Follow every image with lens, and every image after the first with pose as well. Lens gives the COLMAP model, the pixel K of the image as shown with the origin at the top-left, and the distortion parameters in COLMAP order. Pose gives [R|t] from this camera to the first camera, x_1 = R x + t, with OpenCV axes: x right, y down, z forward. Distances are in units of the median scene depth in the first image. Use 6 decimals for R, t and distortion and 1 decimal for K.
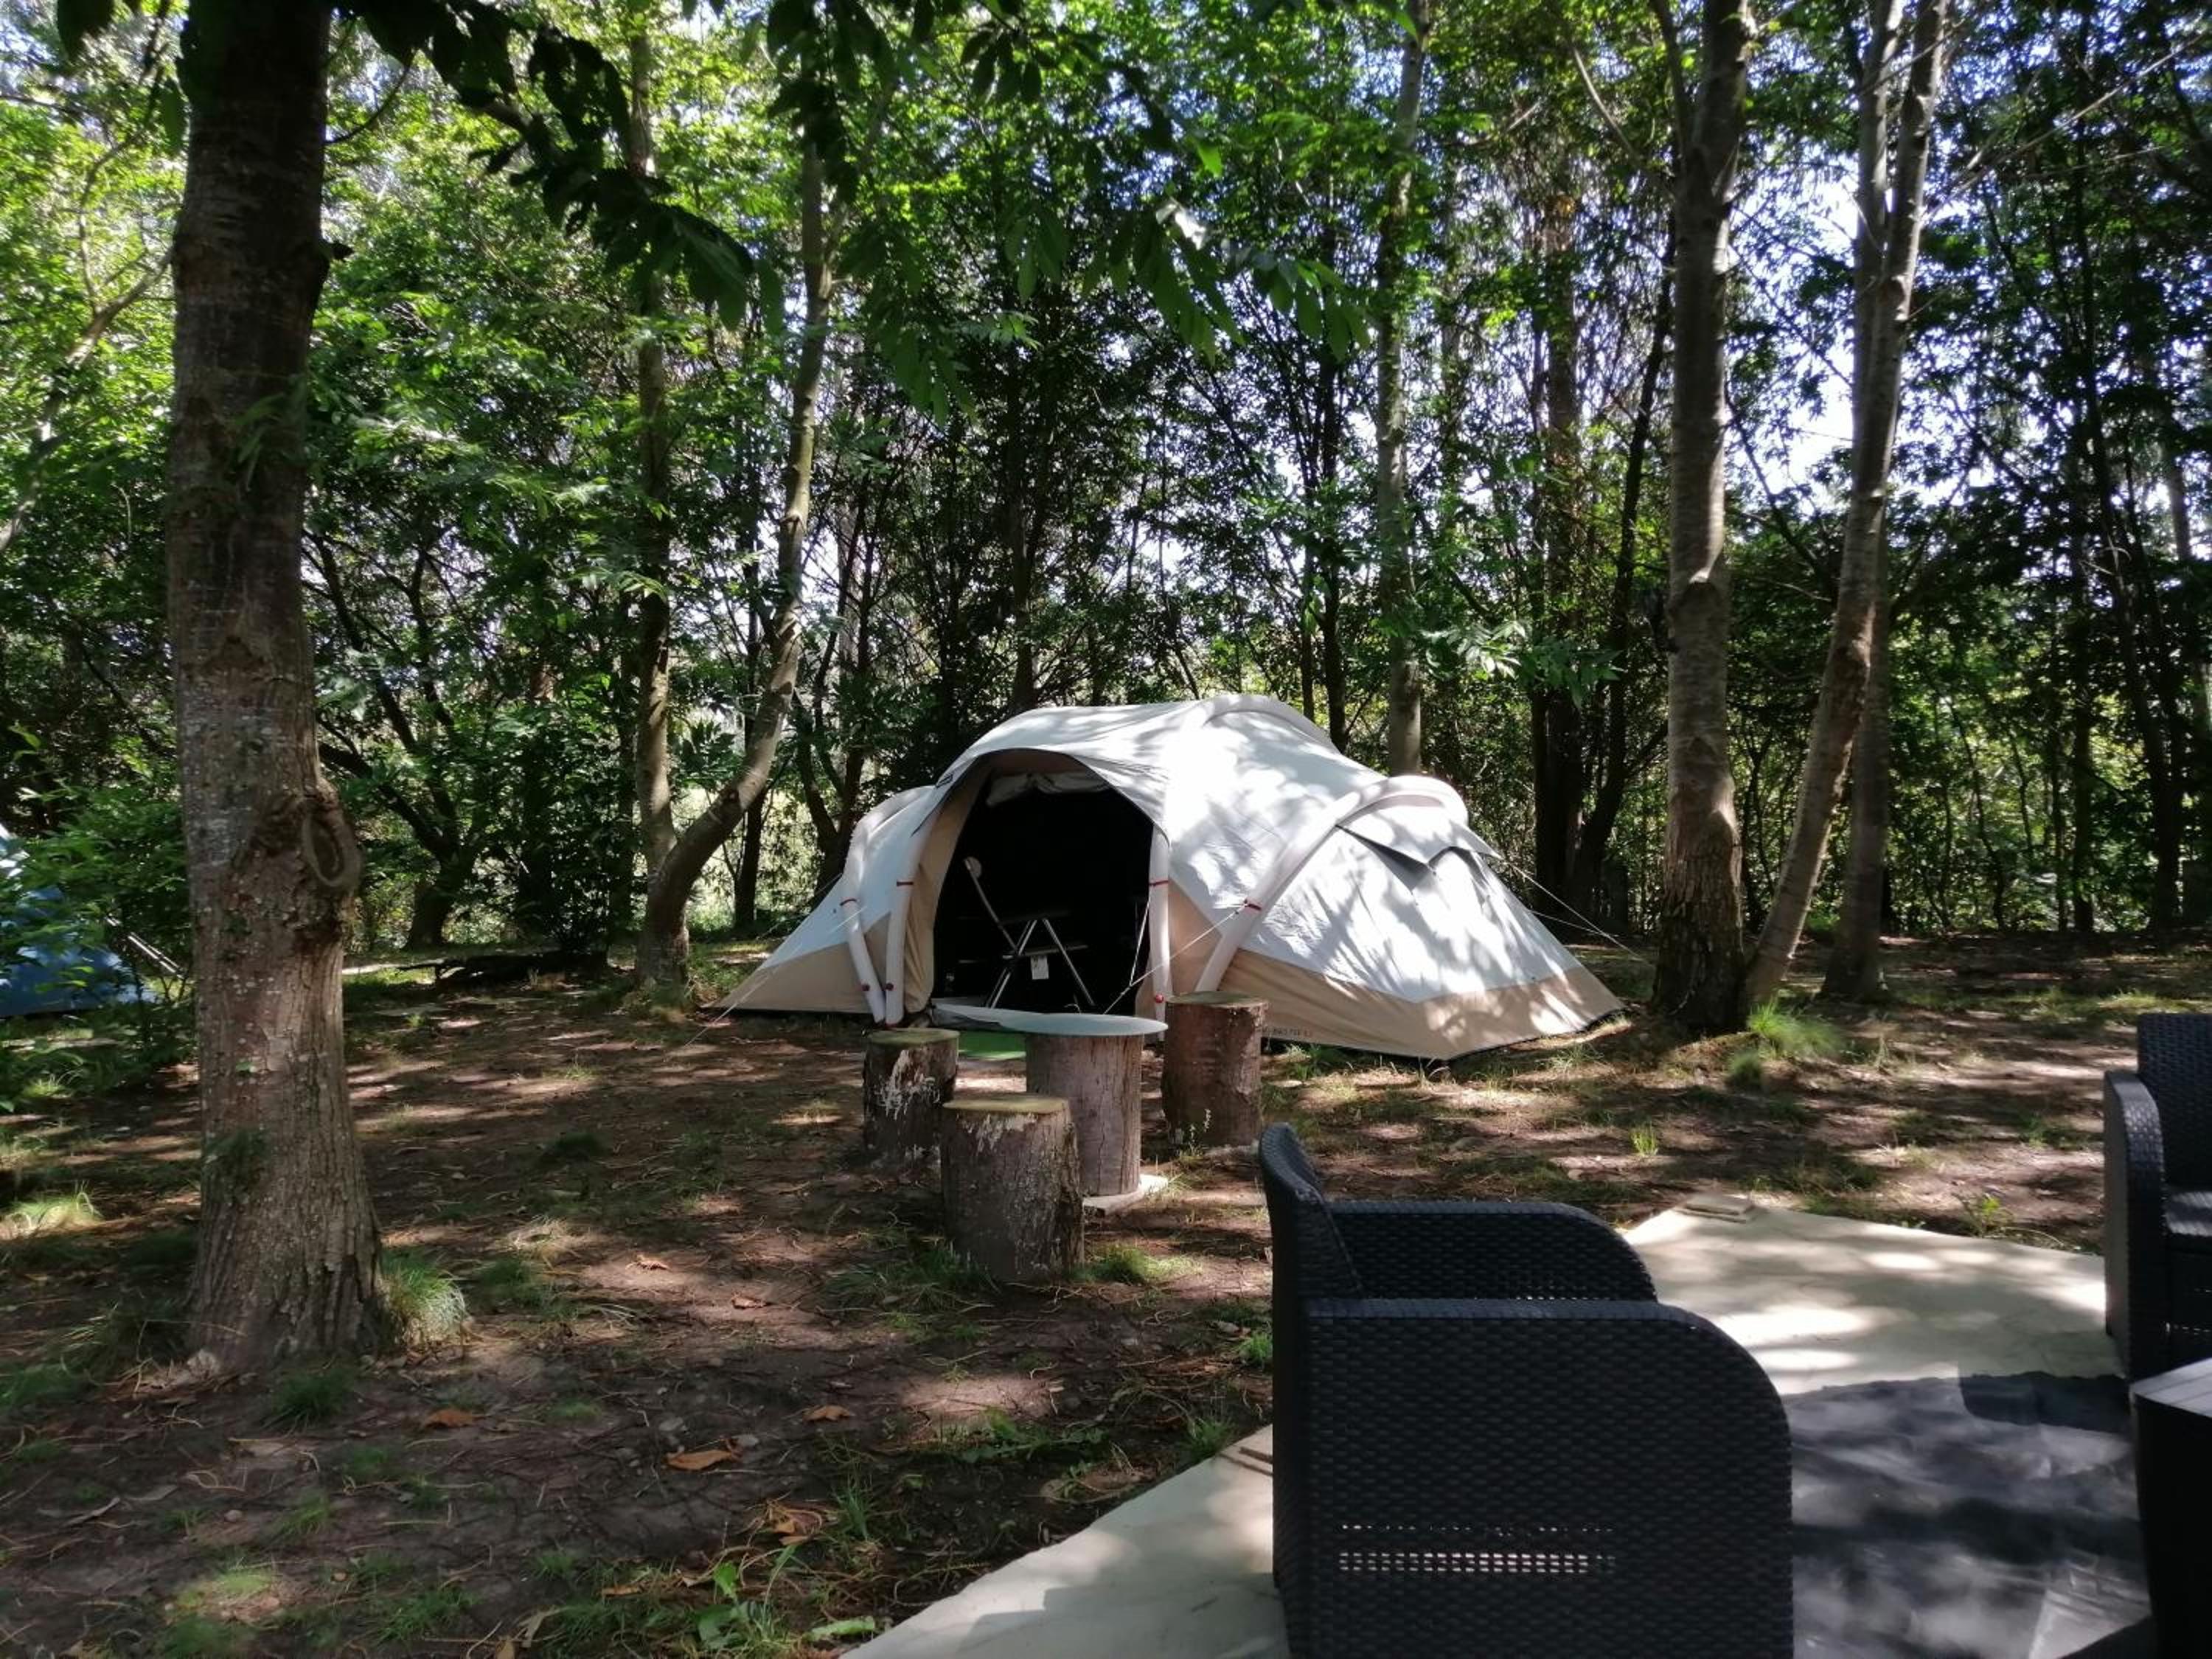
lens RADIAL K [[1632.4, 0, 1106.0], [0, 1632.4, 829.5], [0, 0, 1]] dist [0.001210, -0.001928]
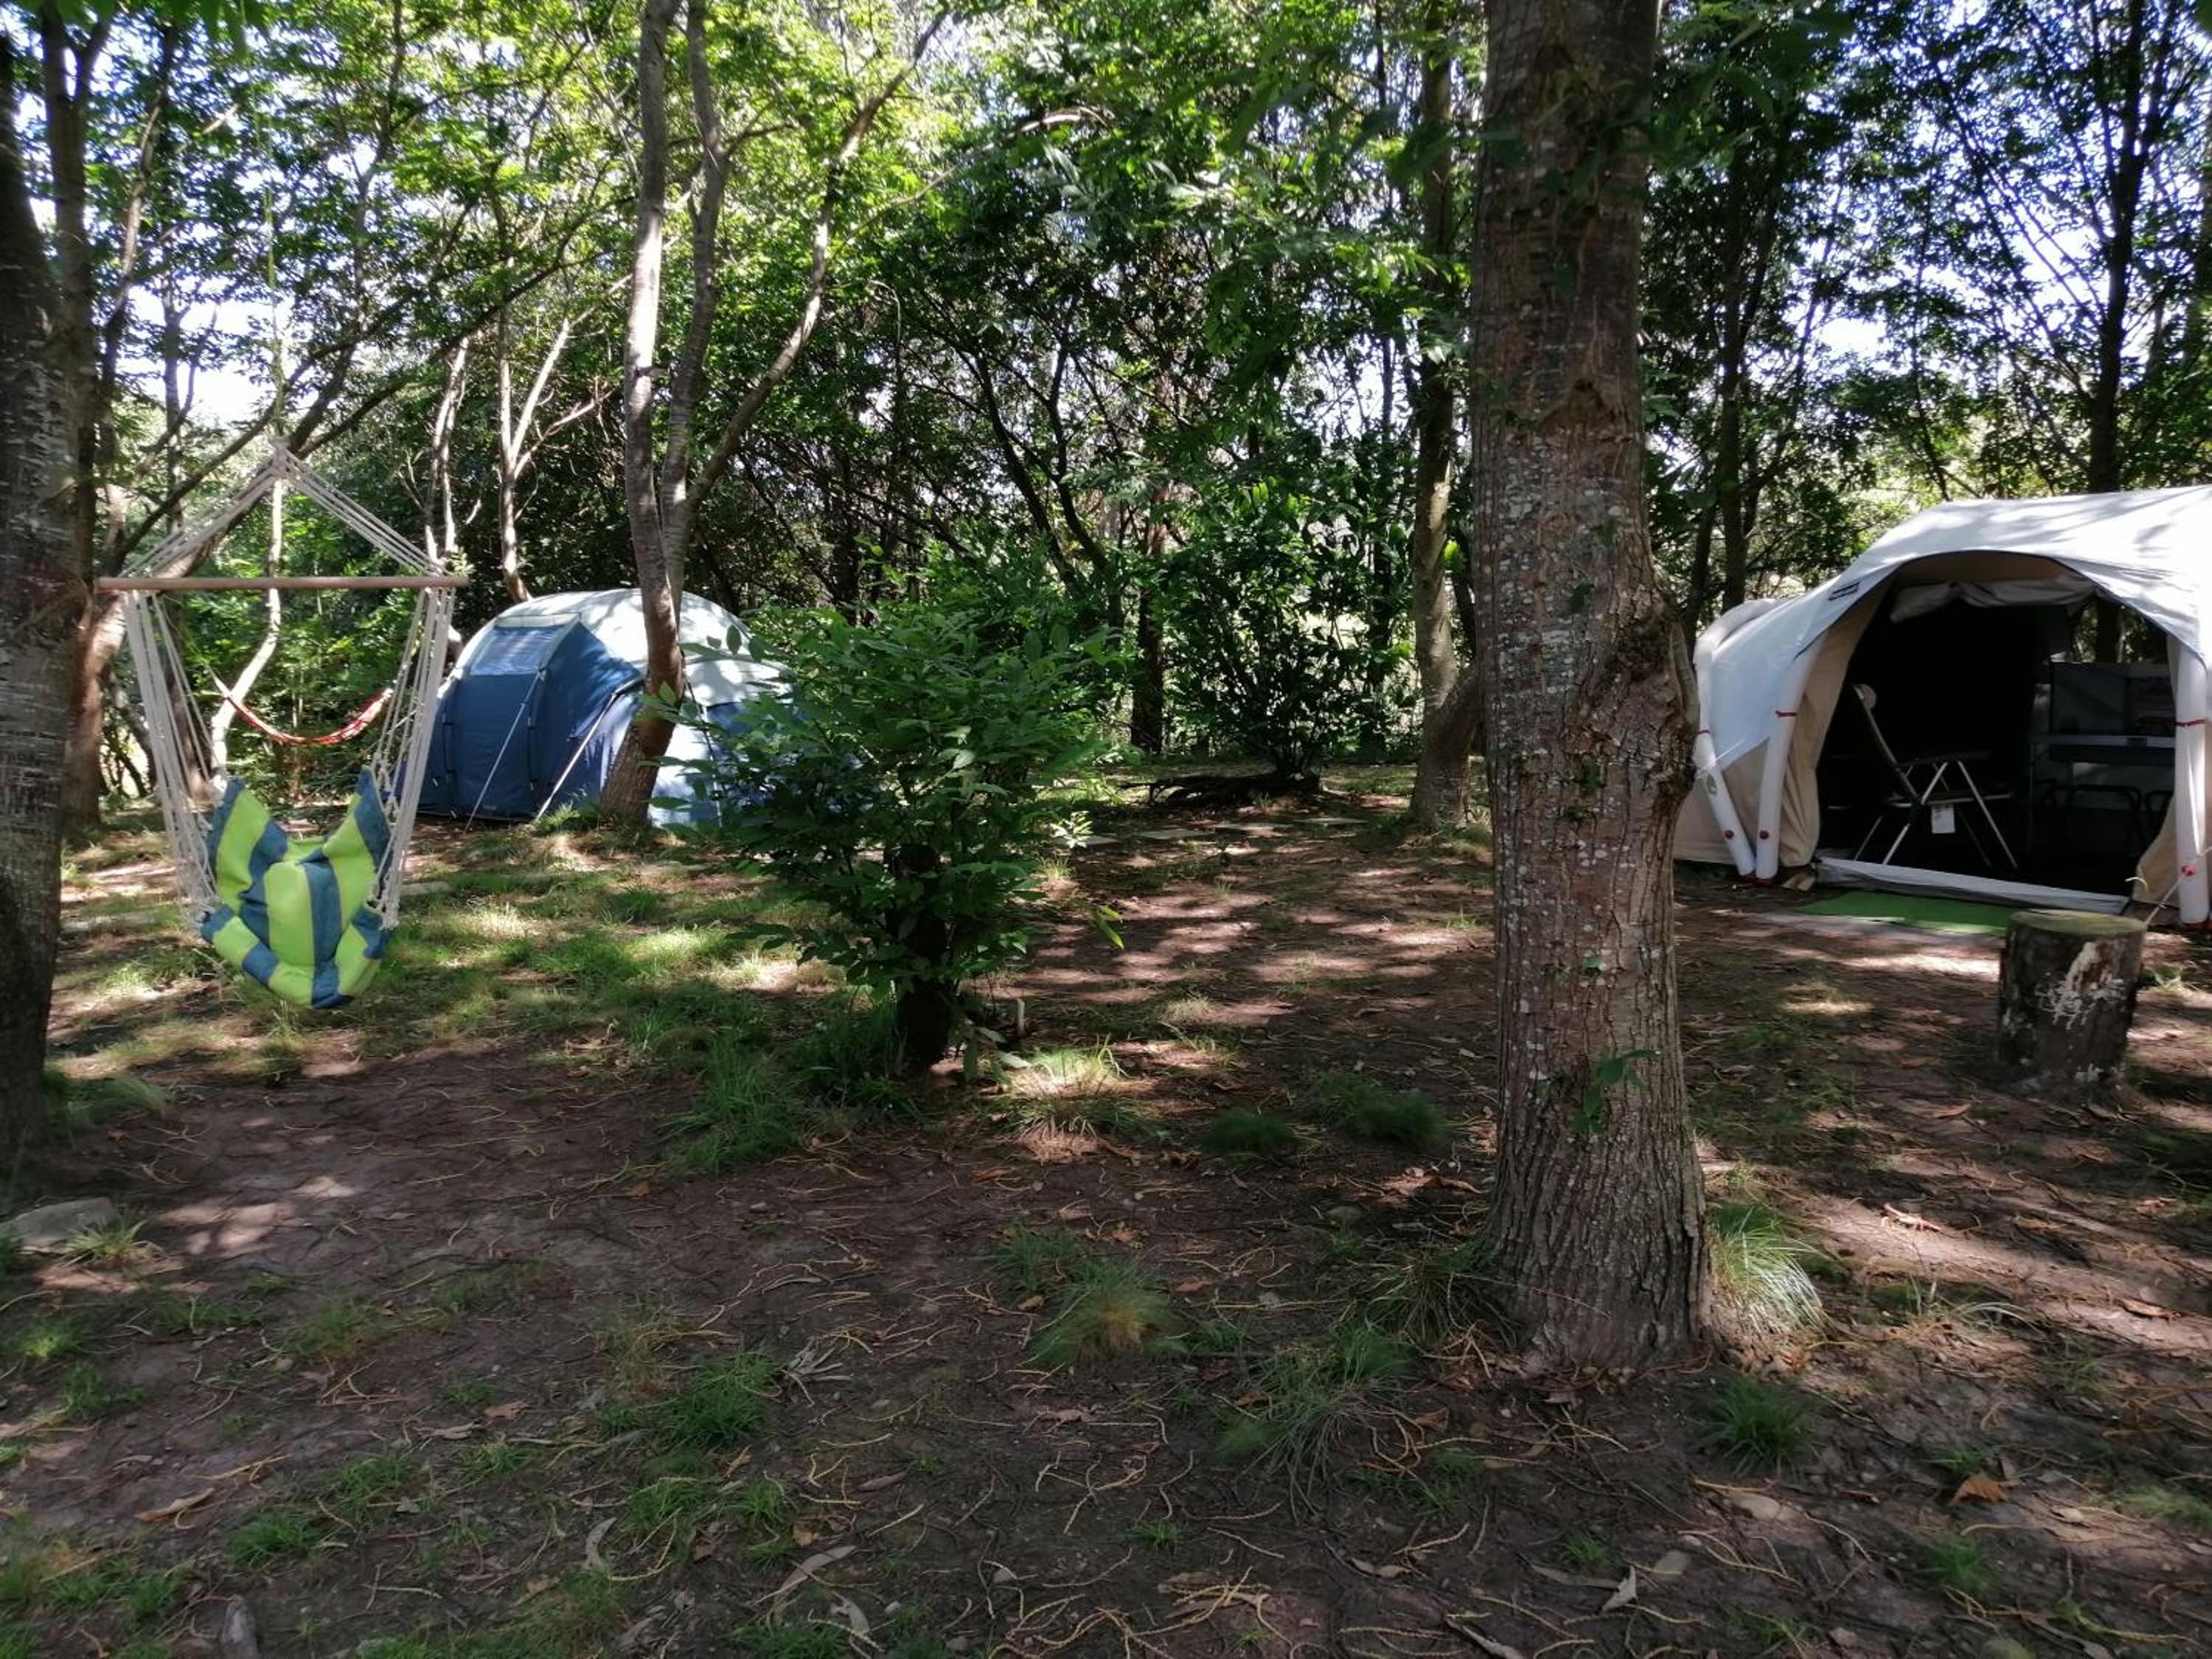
lens RADIAL K [[1632.4, 0, 1106.0], [0, 1632.4, 829.5], [0, 0, 1]] dist [0.001210, -0.001928]
pose [[0.946828, 0.039992, -0.319245, -0.185586], [-0.005012, 0.993958, 0.109650, 0.001211], [0.321701, -0.102220, 0.941307, 0.084386]]
